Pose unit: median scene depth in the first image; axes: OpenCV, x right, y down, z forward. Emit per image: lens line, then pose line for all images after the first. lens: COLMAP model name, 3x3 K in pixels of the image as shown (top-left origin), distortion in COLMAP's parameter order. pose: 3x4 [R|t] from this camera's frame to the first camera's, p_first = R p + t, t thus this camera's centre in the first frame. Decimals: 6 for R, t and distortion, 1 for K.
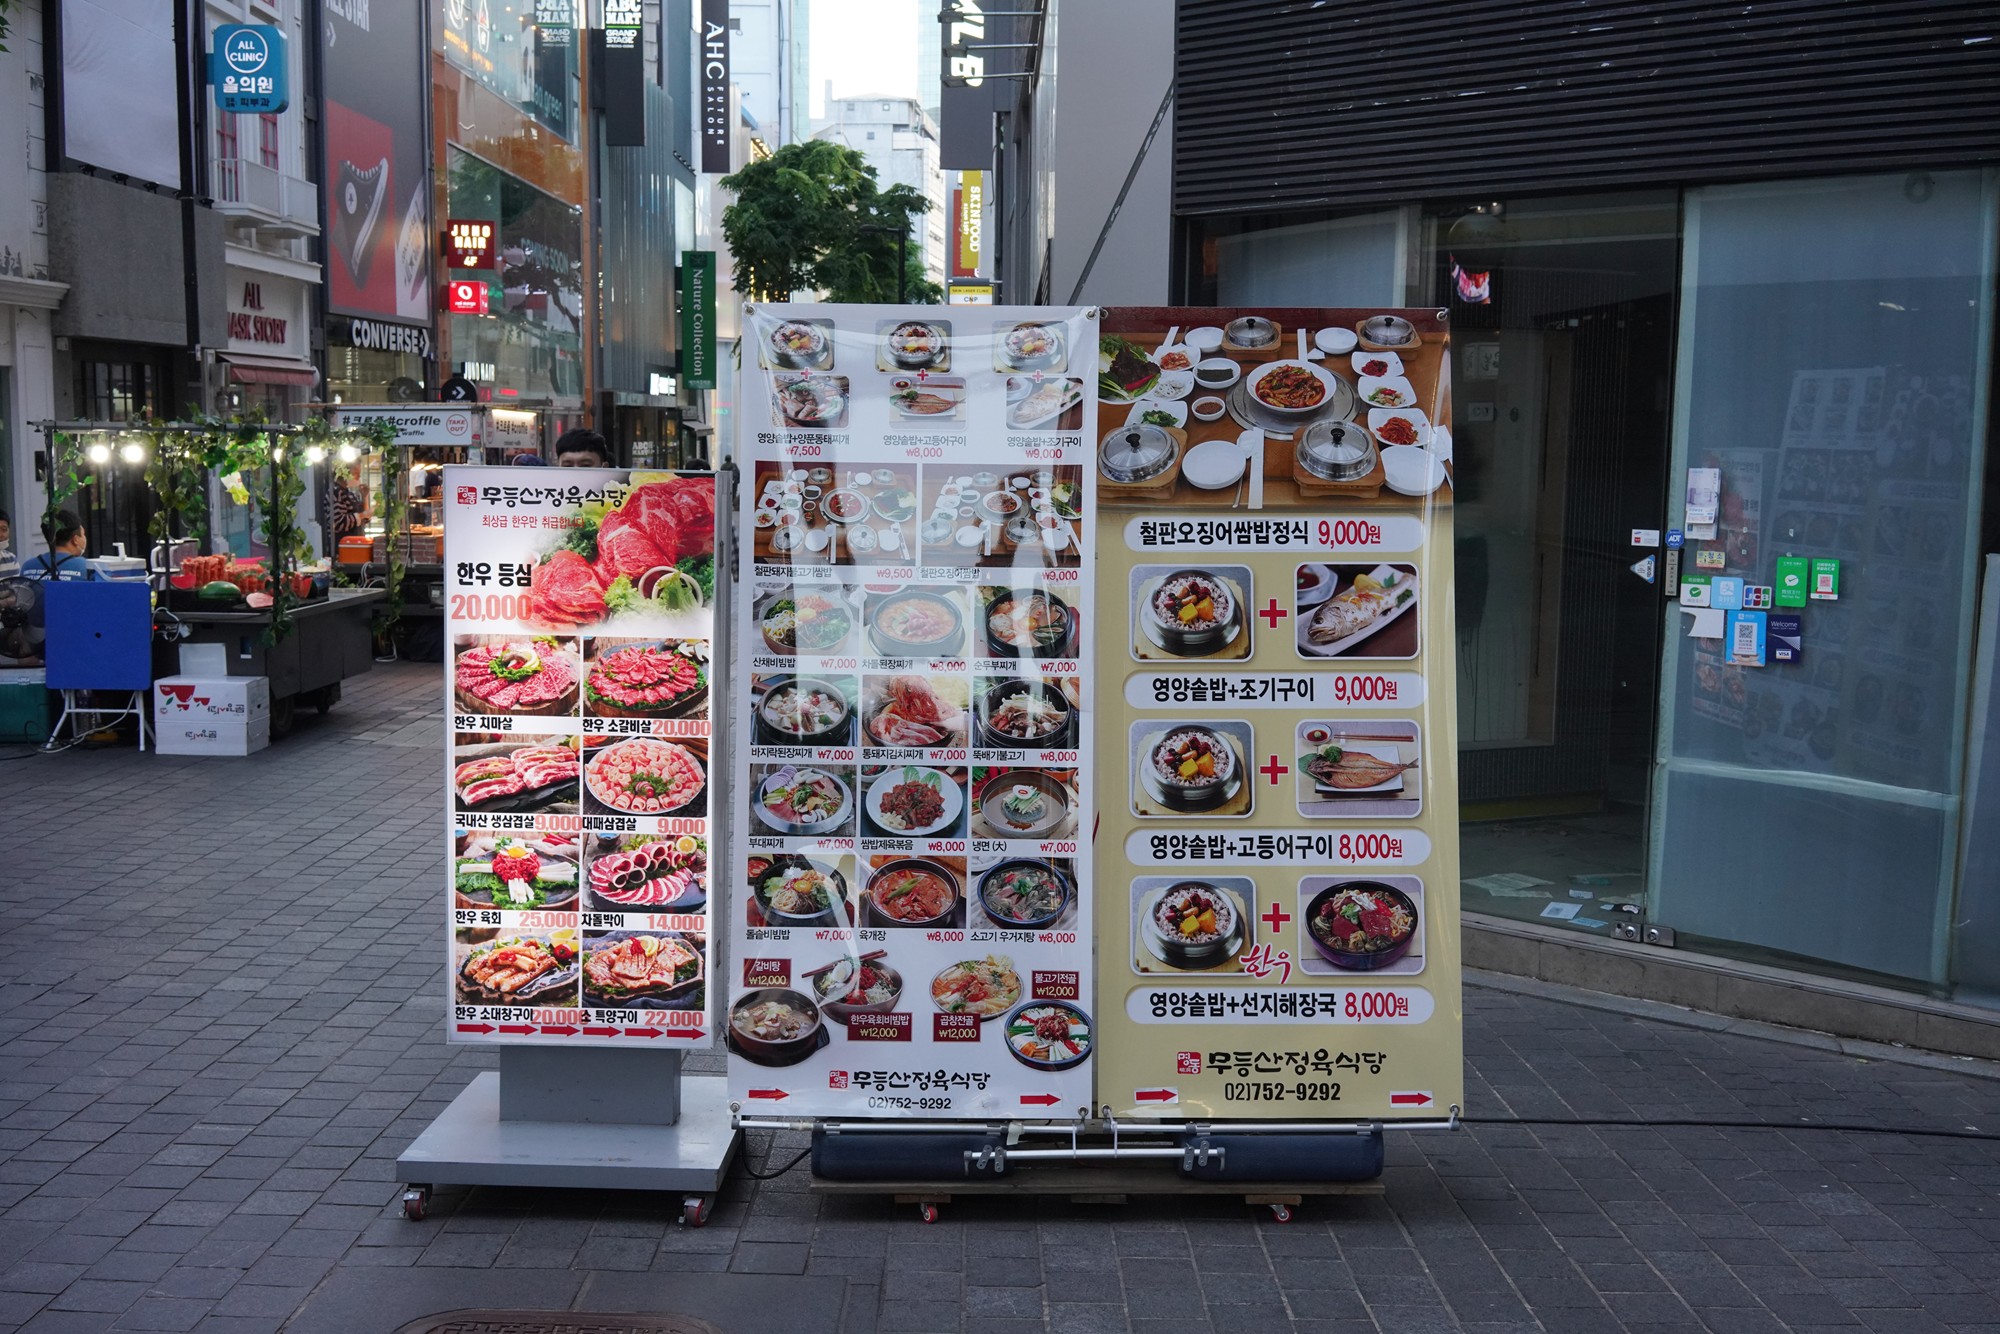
lens RADIAL K [[2020.7, 0, 999.2], [0, 2020.7, 680.2], [0, 0, 1]] dist [-0.097427, 0.000000]
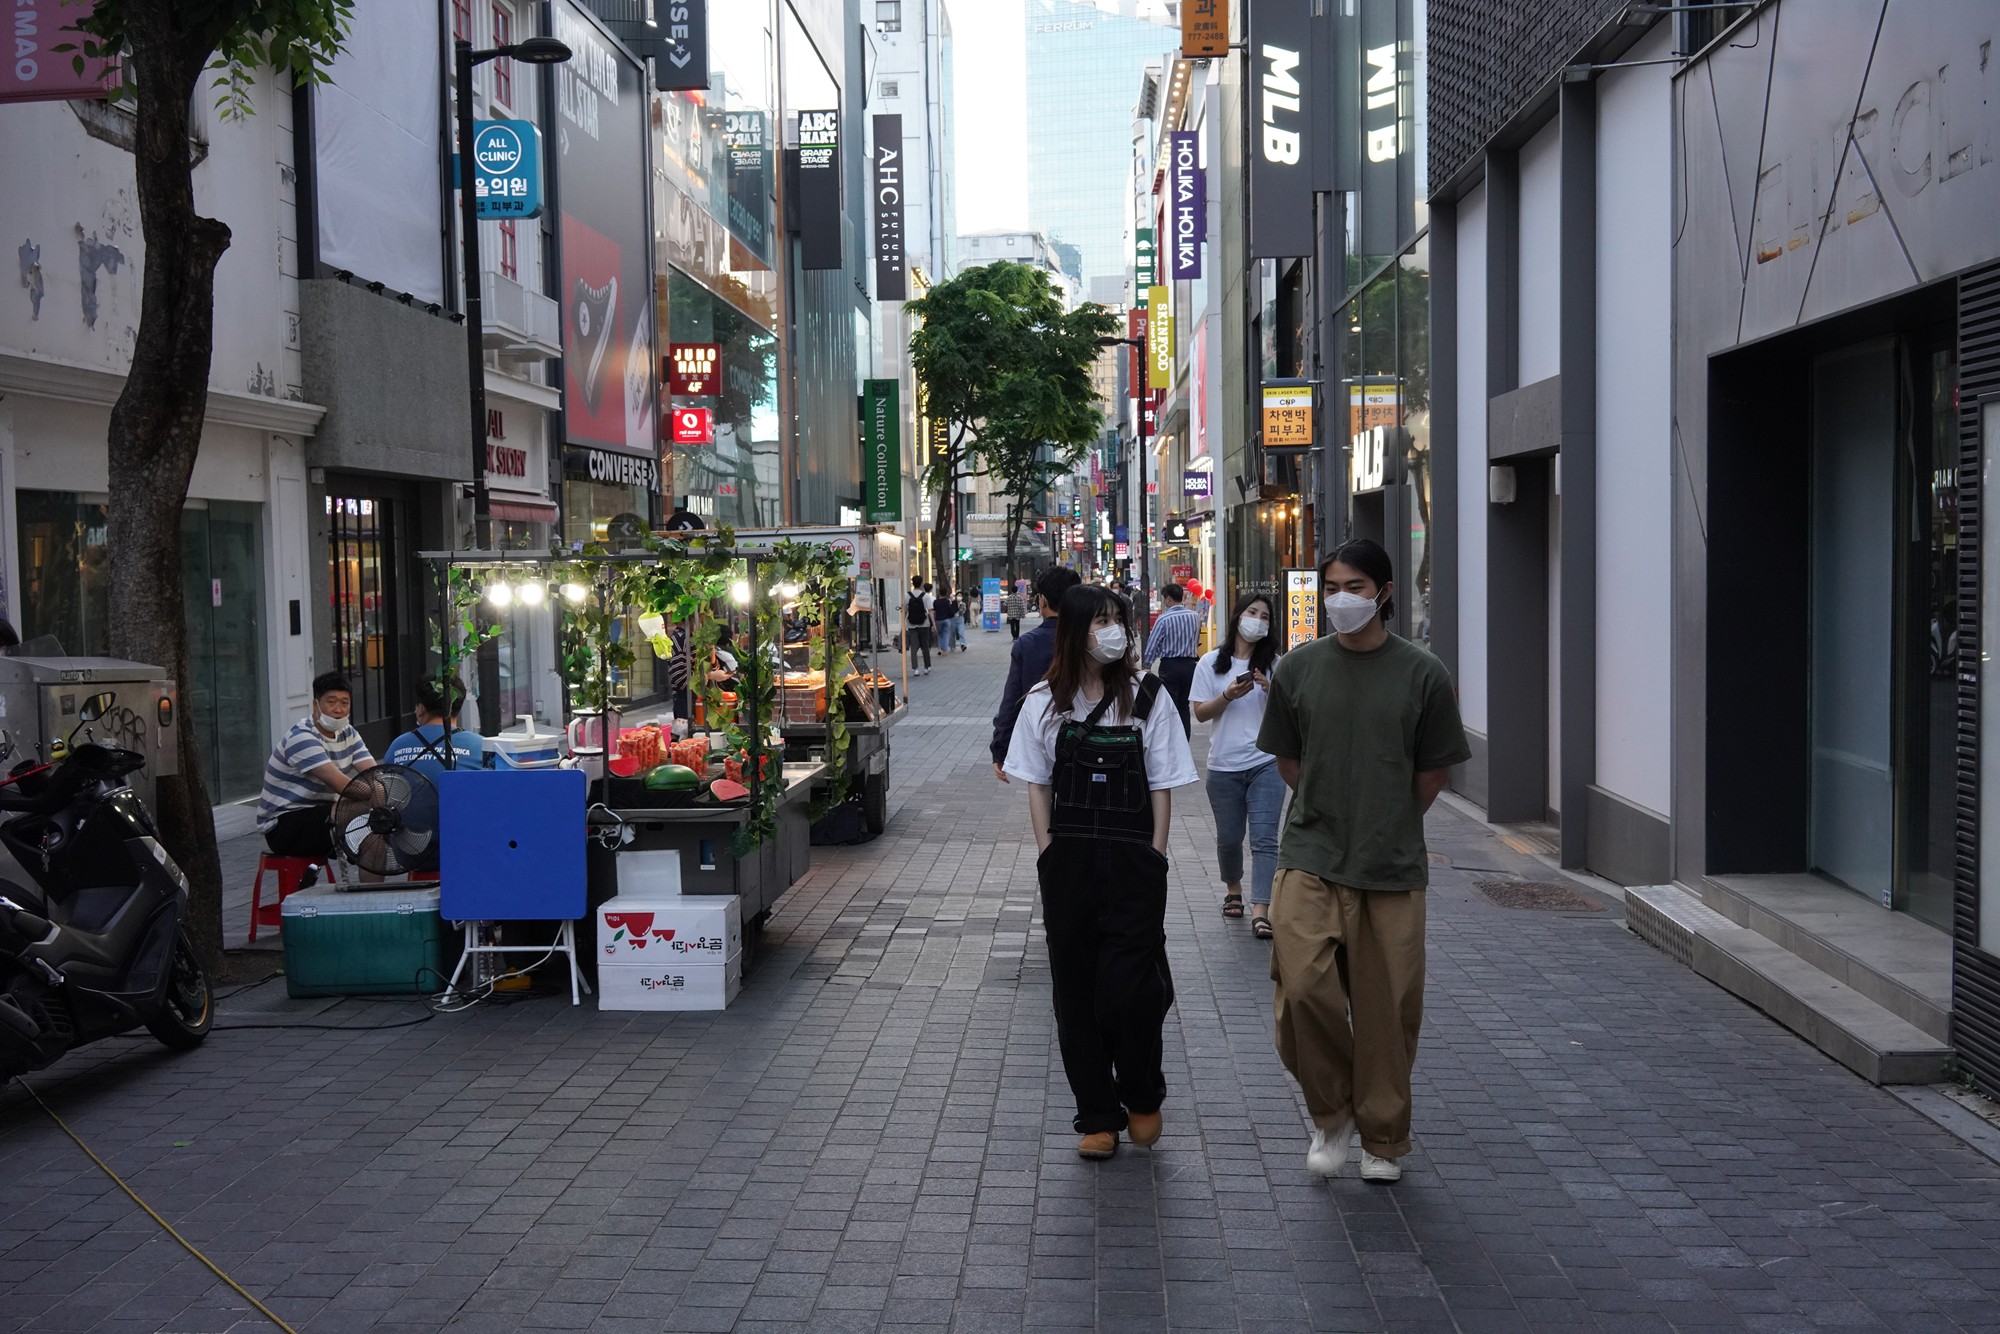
lens RADIAL K [[2020.7, 0, 1001.3], [0, 2020.7, 659.0], [0, 0, 1]] dist [-0.097427, 0.000000]
pose [[0.997668, -0.032122, -0.060221, -0.086287], [0.027571, 0.996807, -0.074931, -0.011330], [0.062435, 0.073096, 0.995369, 0.104255]]
